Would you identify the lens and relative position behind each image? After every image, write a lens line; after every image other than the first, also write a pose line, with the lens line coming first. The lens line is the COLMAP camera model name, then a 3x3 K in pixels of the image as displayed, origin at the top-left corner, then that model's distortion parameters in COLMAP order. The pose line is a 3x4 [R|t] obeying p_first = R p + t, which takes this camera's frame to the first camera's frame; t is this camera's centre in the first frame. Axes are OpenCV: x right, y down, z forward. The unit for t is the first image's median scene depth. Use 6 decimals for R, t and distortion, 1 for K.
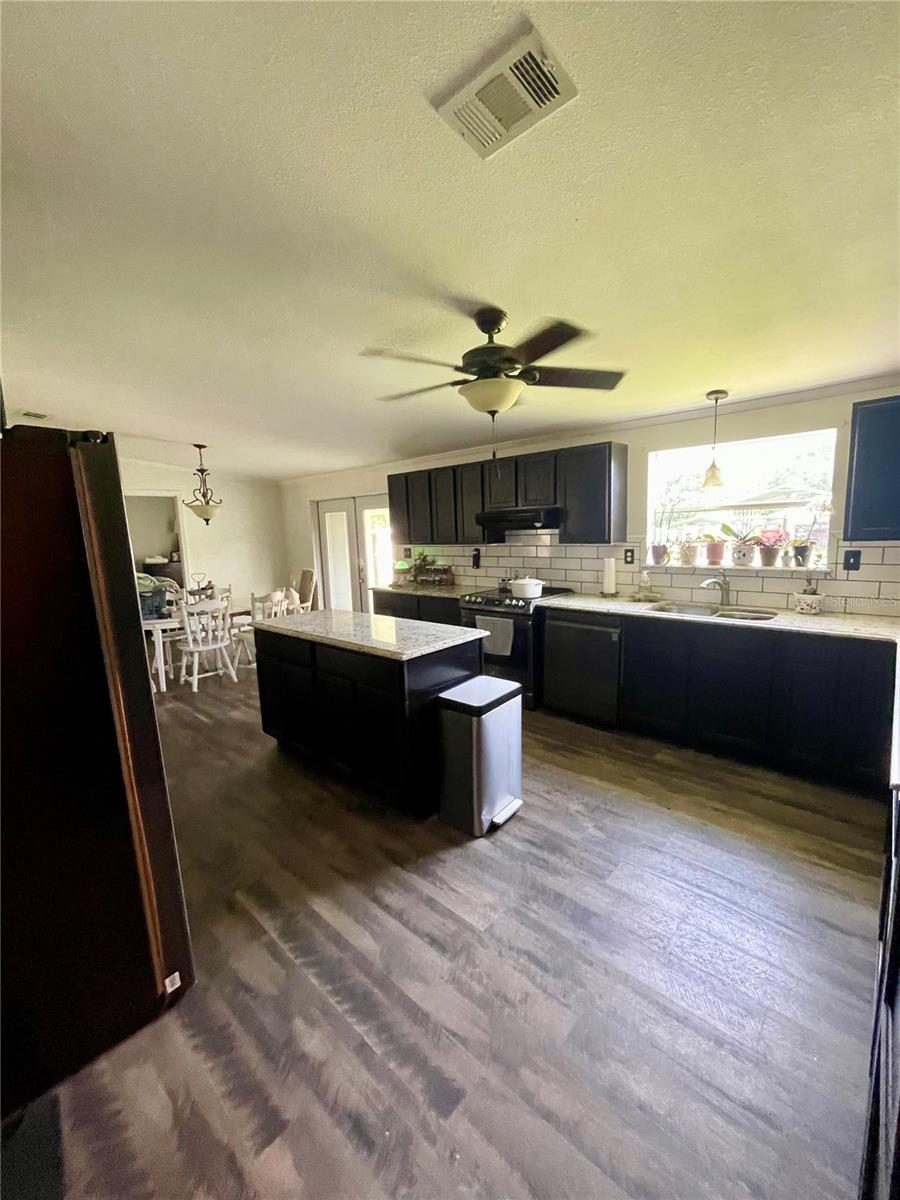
lens RADIAL K [[487.5, 0, 456.0], [0, 487.5, 604.7], [0, 0, 1]] dist [-0.000653, 0.000314]
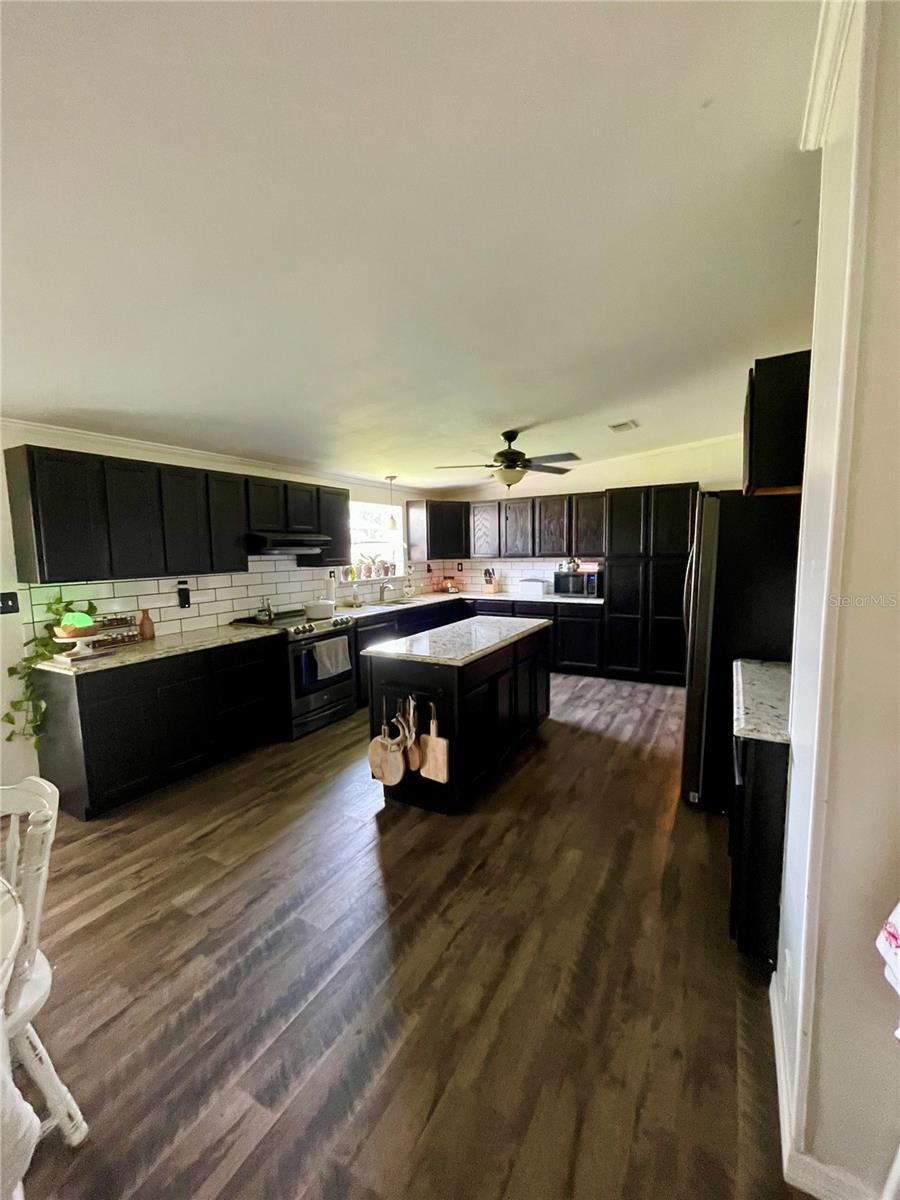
lens RADIAL K [[487.5, 0, 453.0], [0, 487.5, 597.6], [0, 0, 1]] dist [-0.000653, 0.000314]
pose [[-0.217078, -0.060429, 0.974282, -1.313540], [0.177675, 0.978964, 0.100307, -0.156902], [-0.959848, 0.194881, -0.201775, 1.288580]]
